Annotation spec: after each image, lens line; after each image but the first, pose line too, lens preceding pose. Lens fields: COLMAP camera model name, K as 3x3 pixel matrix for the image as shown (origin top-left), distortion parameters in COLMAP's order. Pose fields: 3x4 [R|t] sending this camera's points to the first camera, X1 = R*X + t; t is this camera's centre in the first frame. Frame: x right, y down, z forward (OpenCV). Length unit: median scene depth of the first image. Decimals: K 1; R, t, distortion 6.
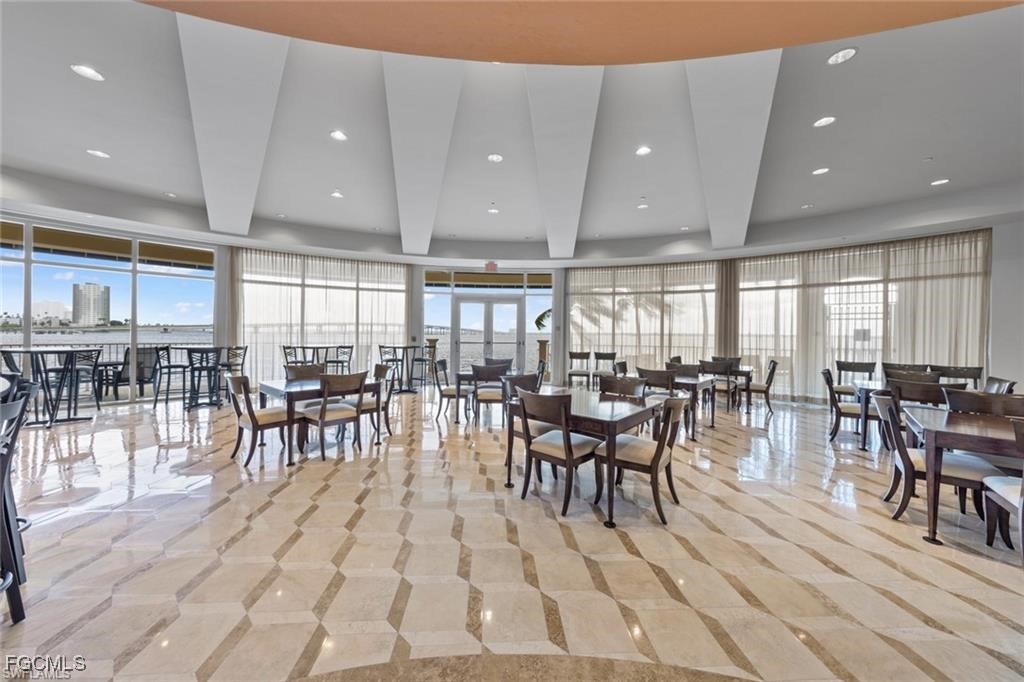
lens RADIAL K [[362.0, 0, 515.2], [0, 362.0, 336.2], [0, 0, 1]] dist [-0.000137, -0.000084]
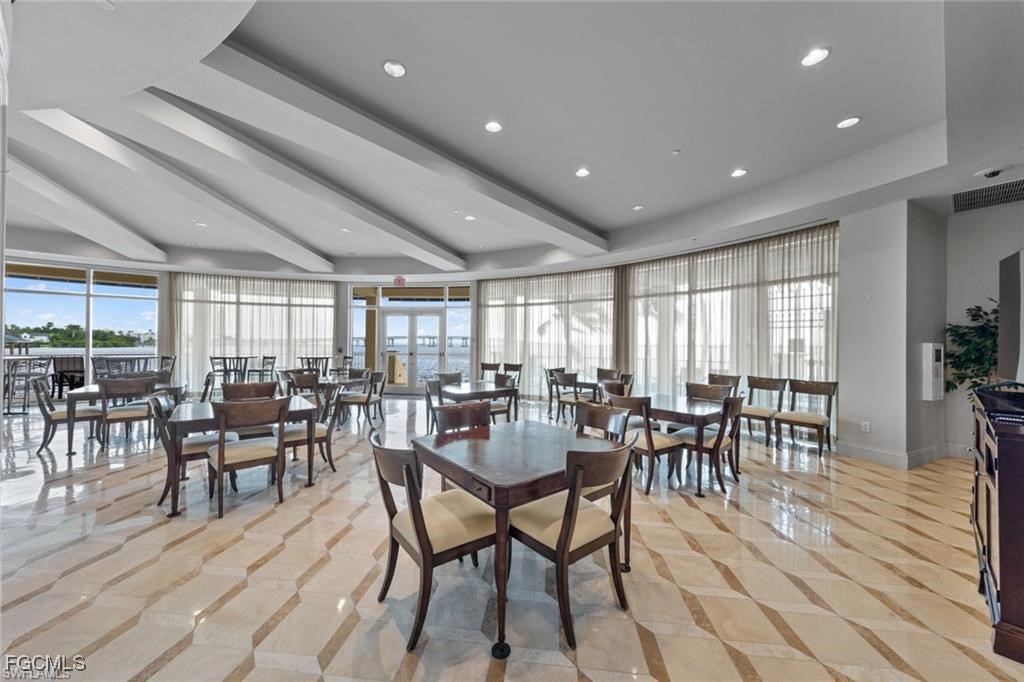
lens RADIAL K [[362.0, 0, 520.2], [0, 362.0, 346.4], [0, 0, 1]] dist [-0.000137, -0.000084]
pose [[0.987689, -0.002741, -0.156405, 0.426012], [0.002840, 0.999996, 0.000412, -0.002778], [0.156403, -0.000851, 0.987693, 0.019366]]
